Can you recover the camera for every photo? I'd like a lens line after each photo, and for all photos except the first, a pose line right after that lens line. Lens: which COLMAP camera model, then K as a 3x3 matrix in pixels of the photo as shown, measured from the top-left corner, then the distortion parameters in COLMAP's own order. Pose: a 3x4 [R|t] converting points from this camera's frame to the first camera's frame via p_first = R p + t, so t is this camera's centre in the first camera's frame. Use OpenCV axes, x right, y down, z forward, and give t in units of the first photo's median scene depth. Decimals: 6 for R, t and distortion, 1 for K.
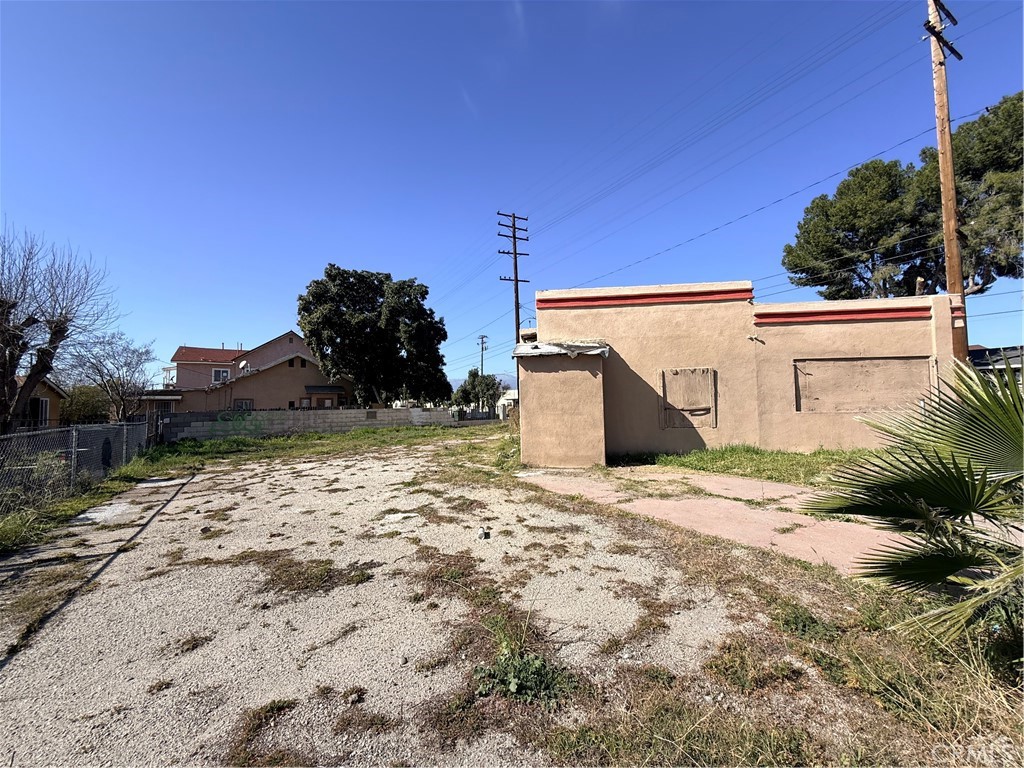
lens RADIAL K [[405.3, 0, 513.6], [0, 405.3, 384.9], [0, 0, 1]] dist [0.004073, 0.000263]
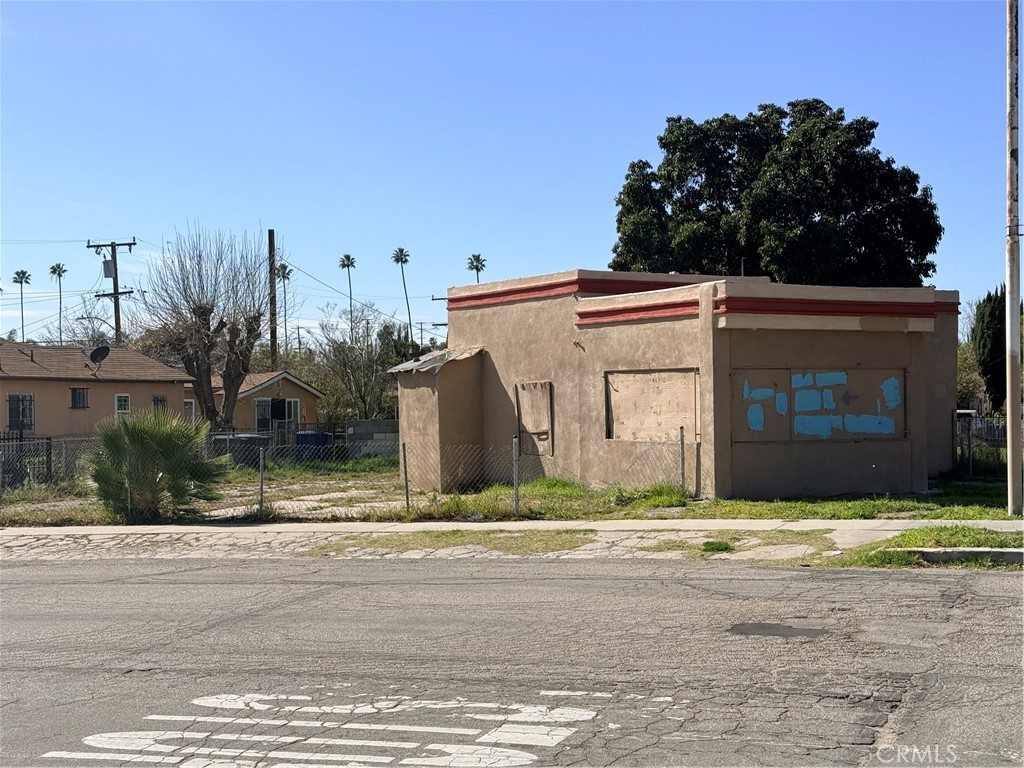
lens RADIAL K [[1525.7, 0, 505.7], [0, 1525.7, 382.8], [0, 0, 1]] dist [0.064551, 0.000000]
pose [[0.604159, -0.001338, -0.796862, 2.833322], [0.039823, 0.998800, 0.028515, -0.128170], [0.795868, -0.048961, 0.603488, -0.883628]]
